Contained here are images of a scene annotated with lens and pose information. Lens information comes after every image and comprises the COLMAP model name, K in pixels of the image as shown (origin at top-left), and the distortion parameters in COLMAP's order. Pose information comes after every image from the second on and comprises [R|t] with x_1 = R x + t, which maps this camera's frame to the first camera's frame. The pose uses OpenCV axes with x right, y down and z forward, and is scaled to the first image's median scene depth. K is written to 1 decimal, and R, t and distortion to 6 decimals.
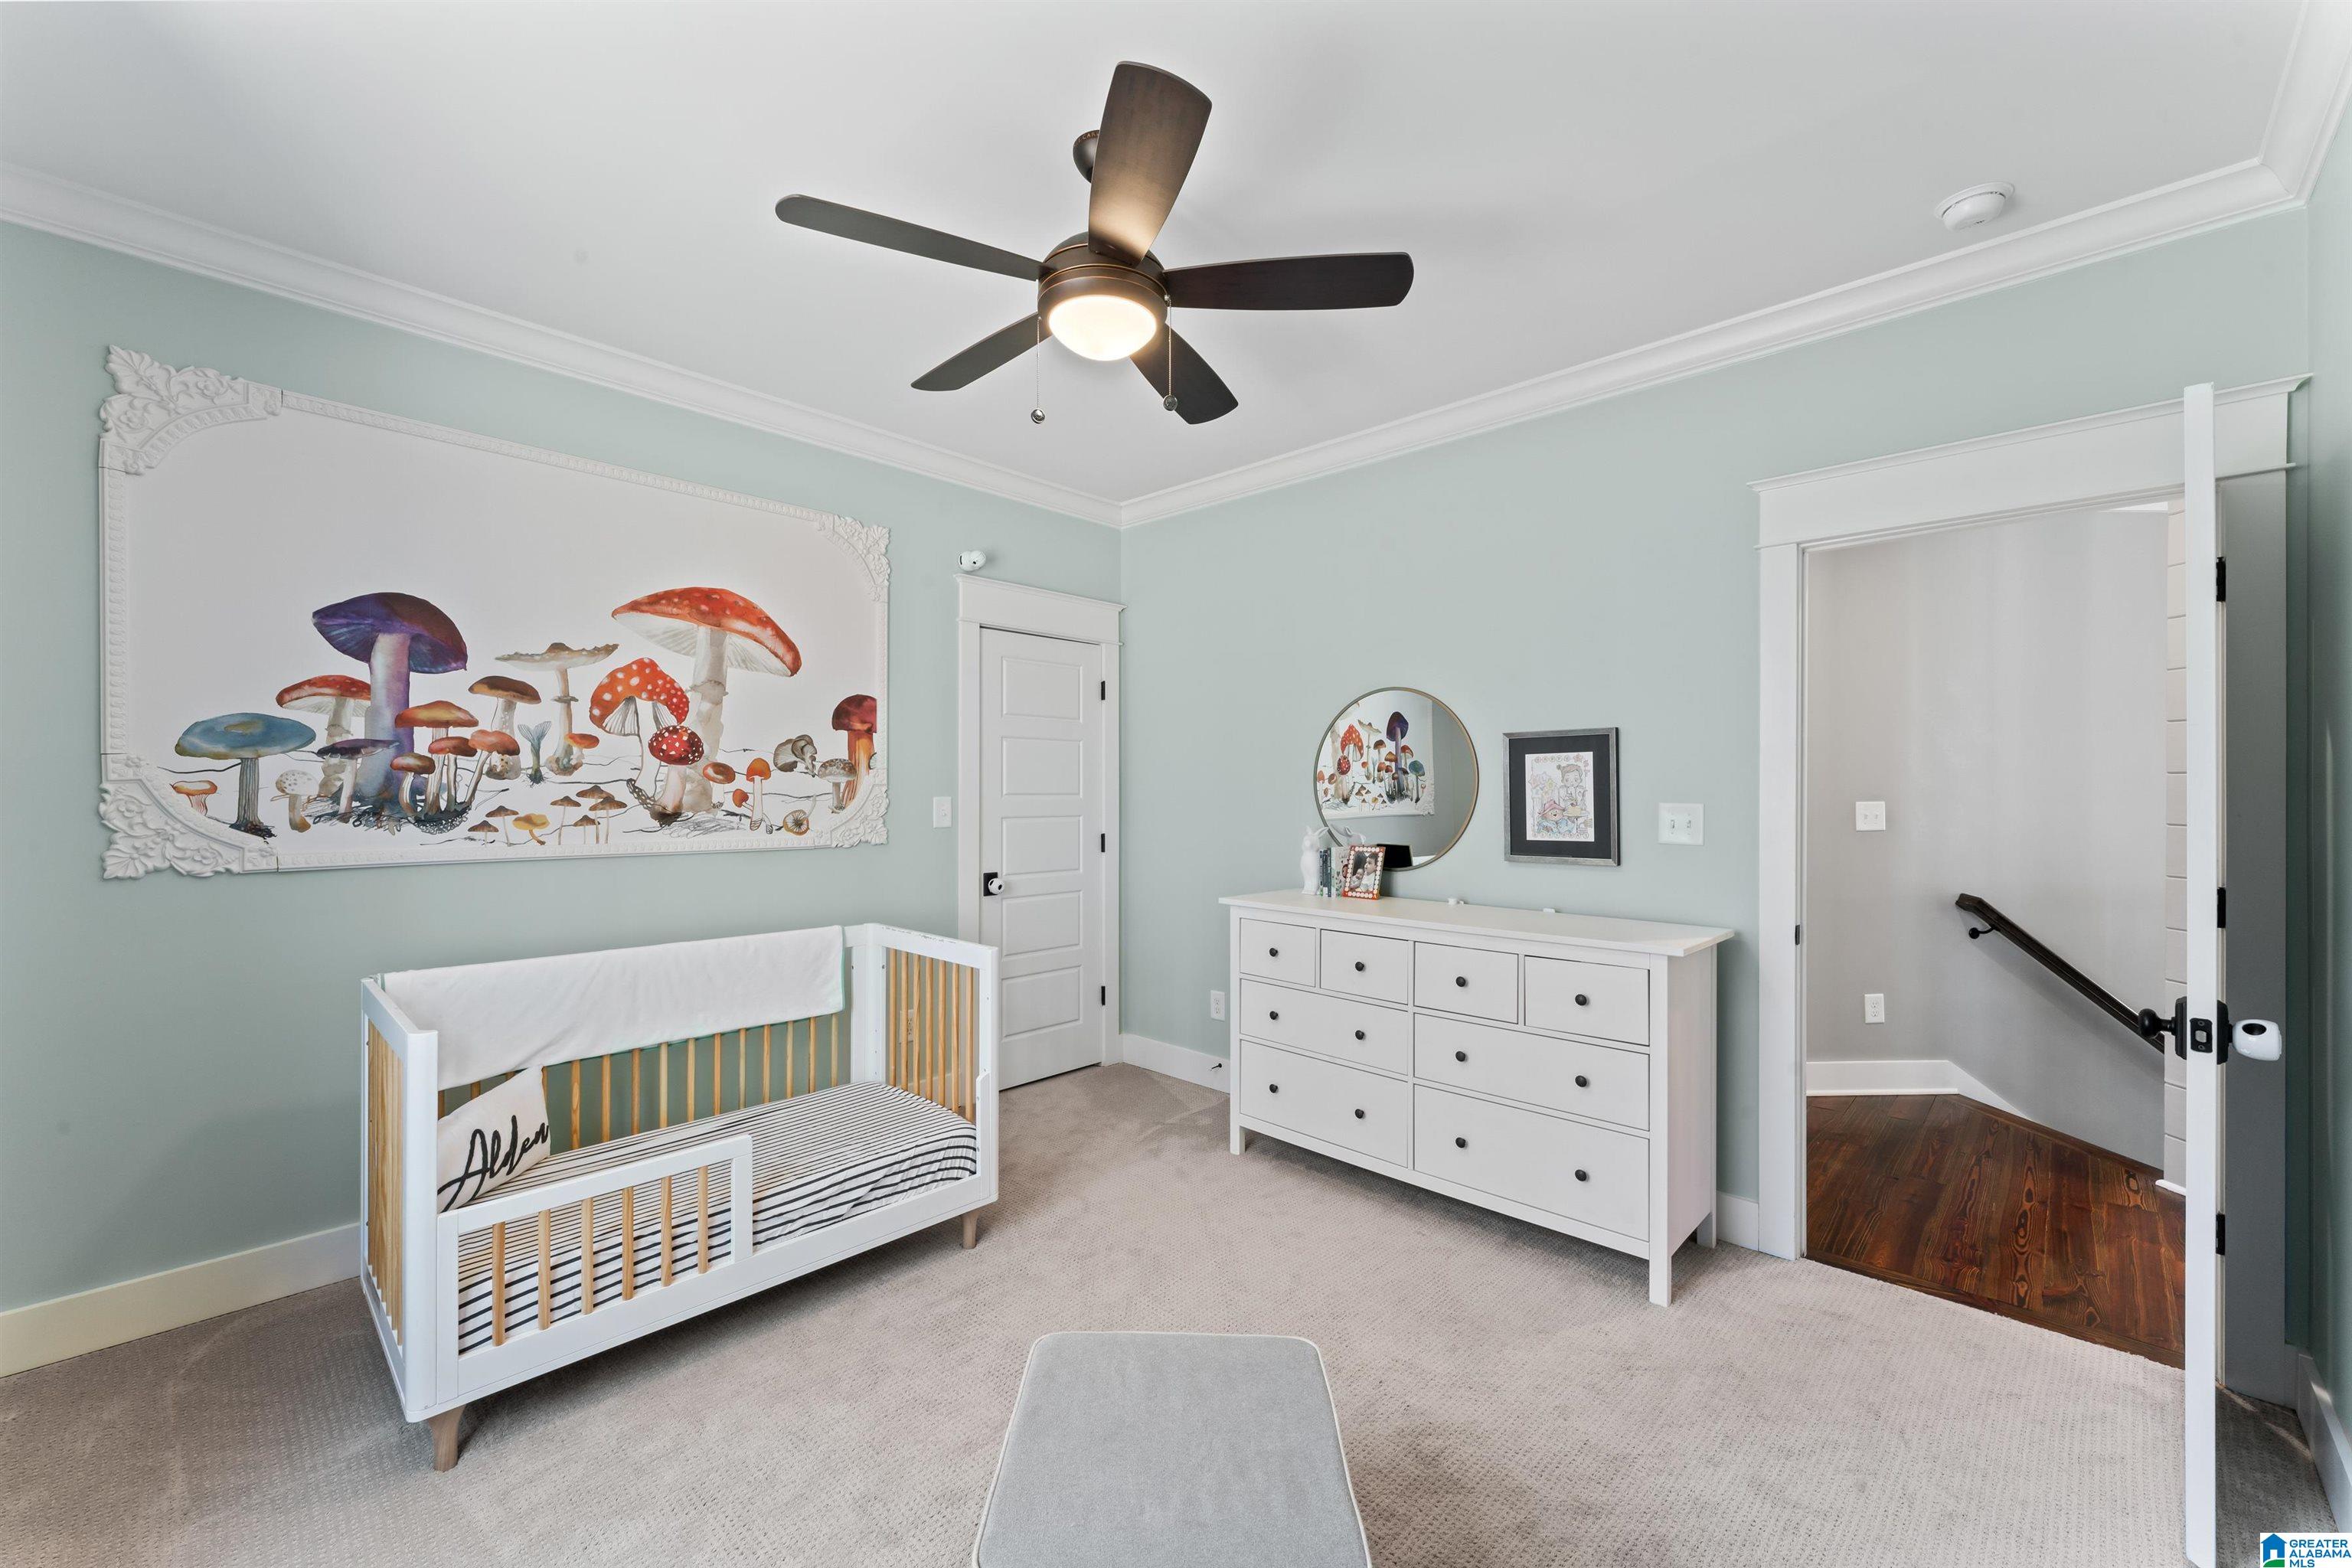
lens RADIAL K [[928.3, 0, 1183.0], [0, 928.3, 787.5], [0, 0, 1]] dist [-0.003265, -0.000043]
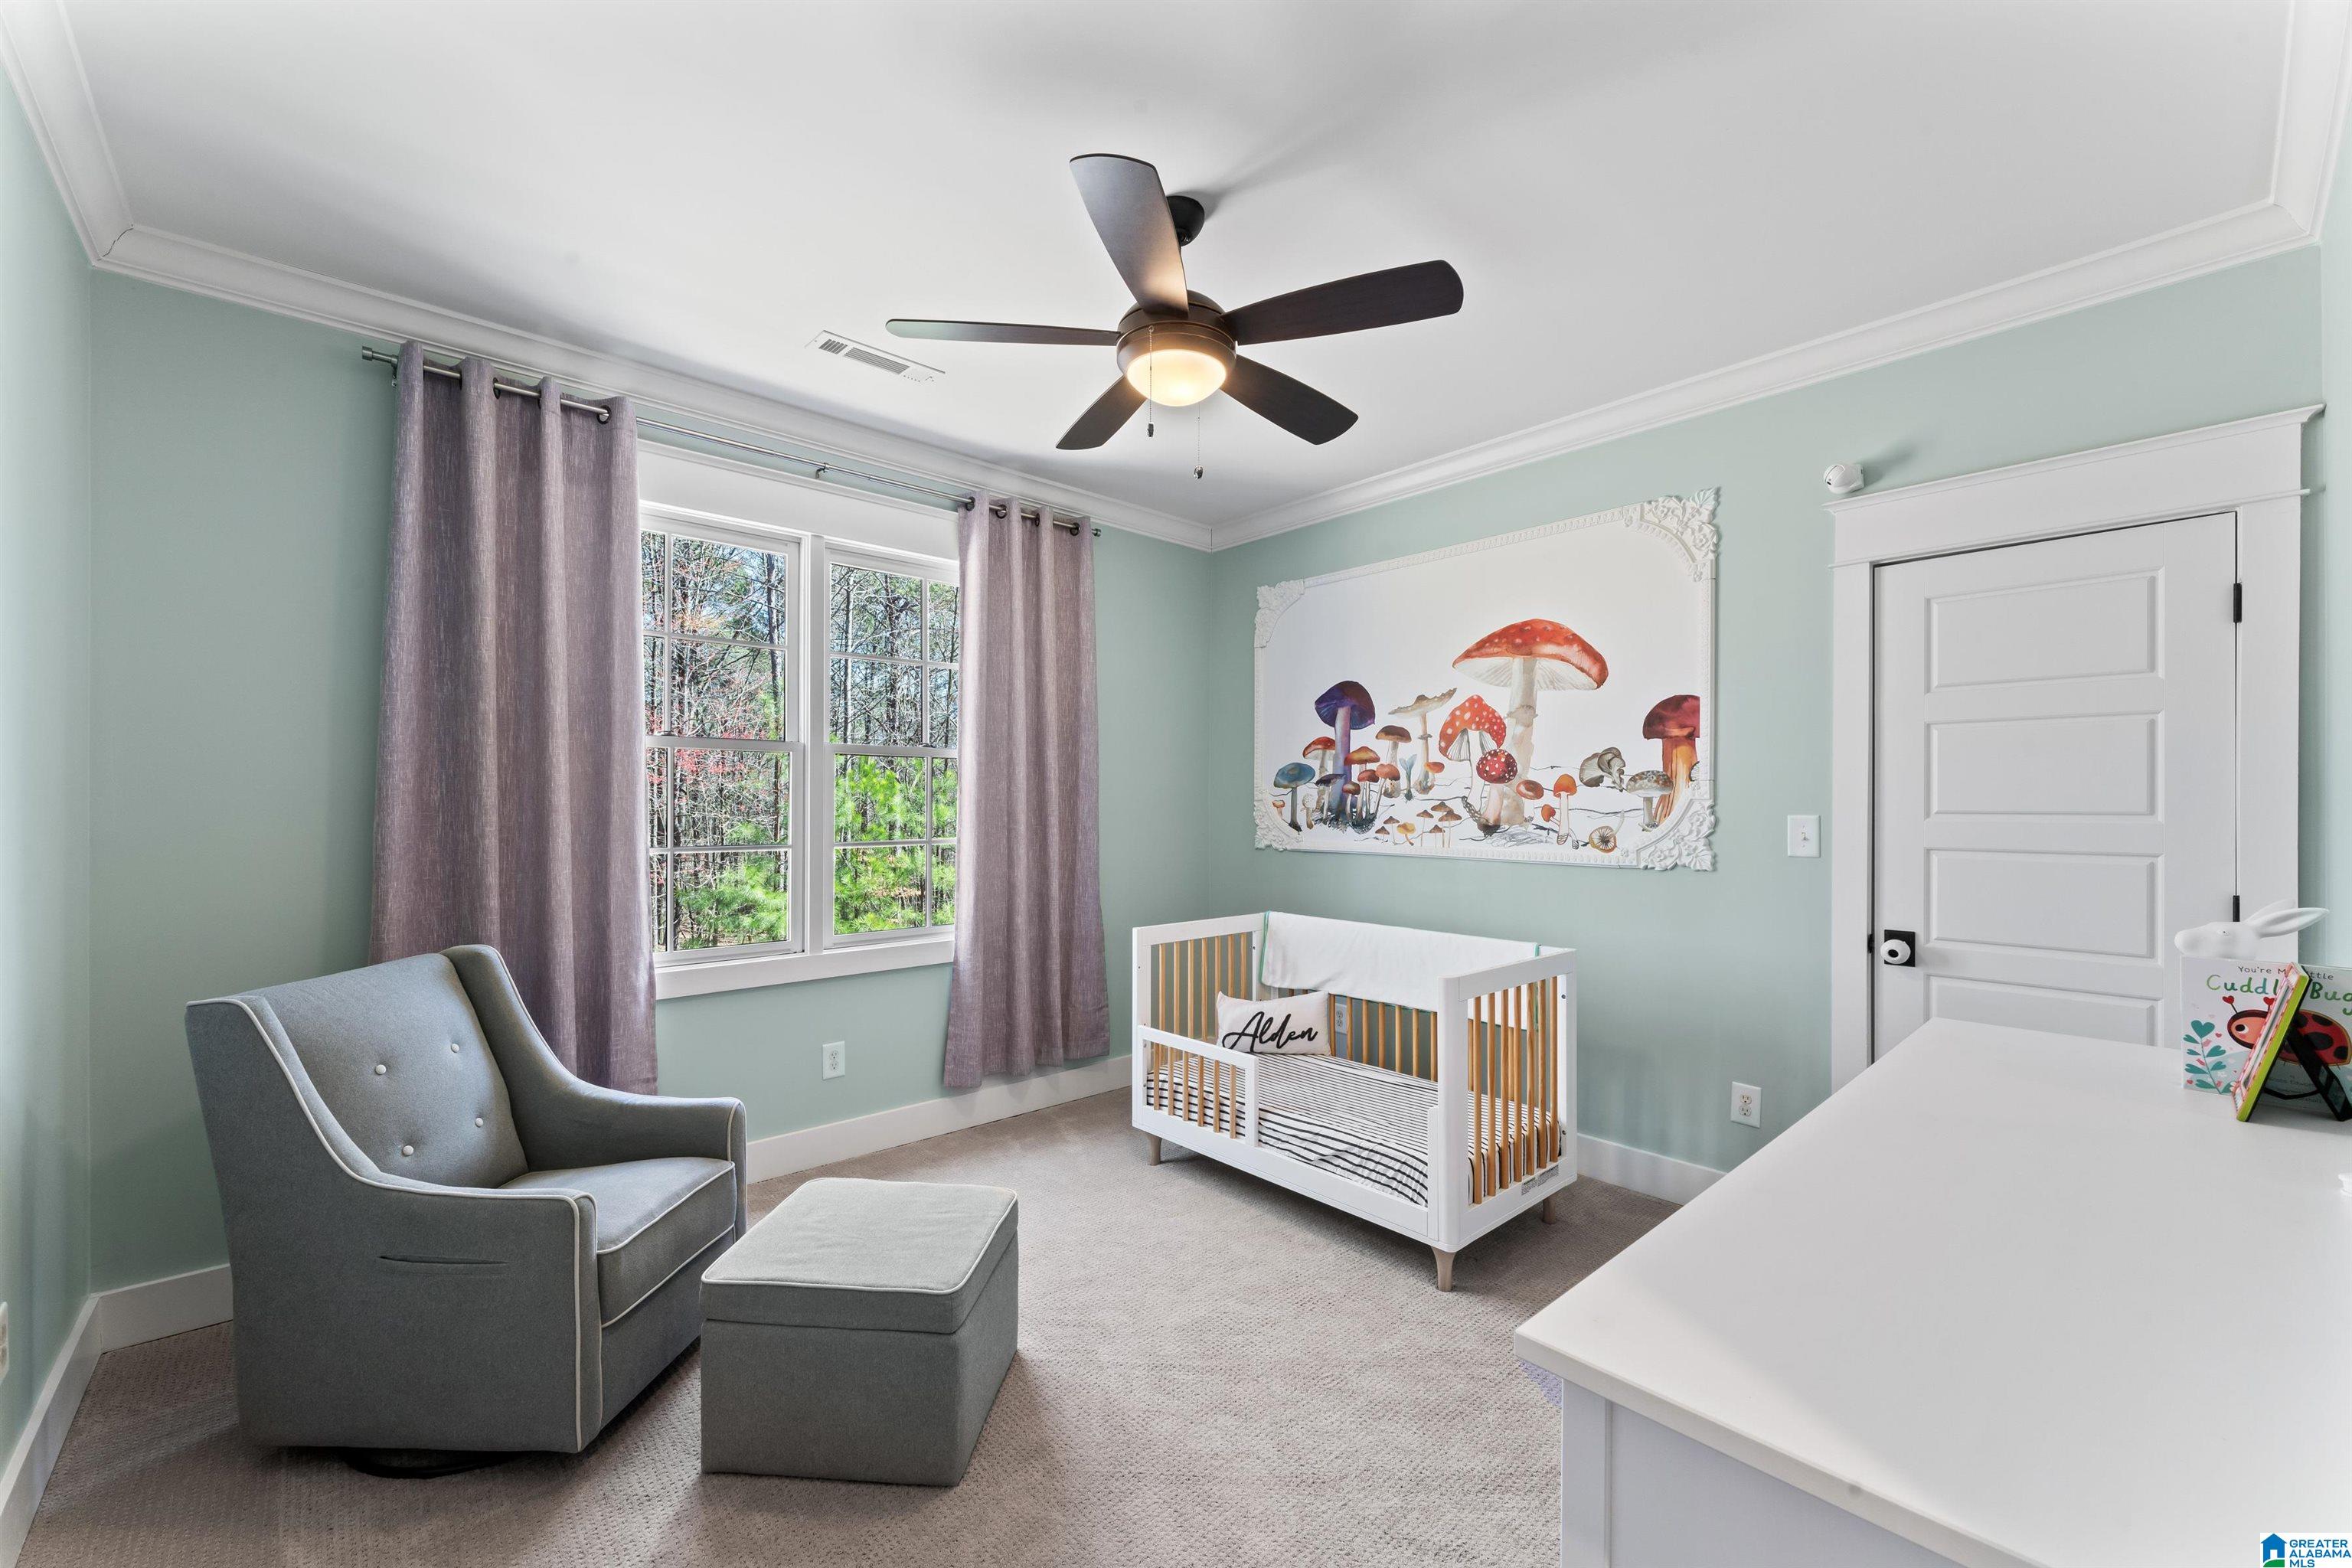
lens RADIAL K [[928.3, 0, 1182.2], [0, 928.3, 799.6], [0, 0, 1]] dist [-0.003265, -0.000043]
pose [[-0.065264, -0.008241, -0.997834, 0.672316], [-0.000784, 0.999966, -0.008208, 0.005784], [0.997868, 0.000247, -0.065268, 0.732276]]
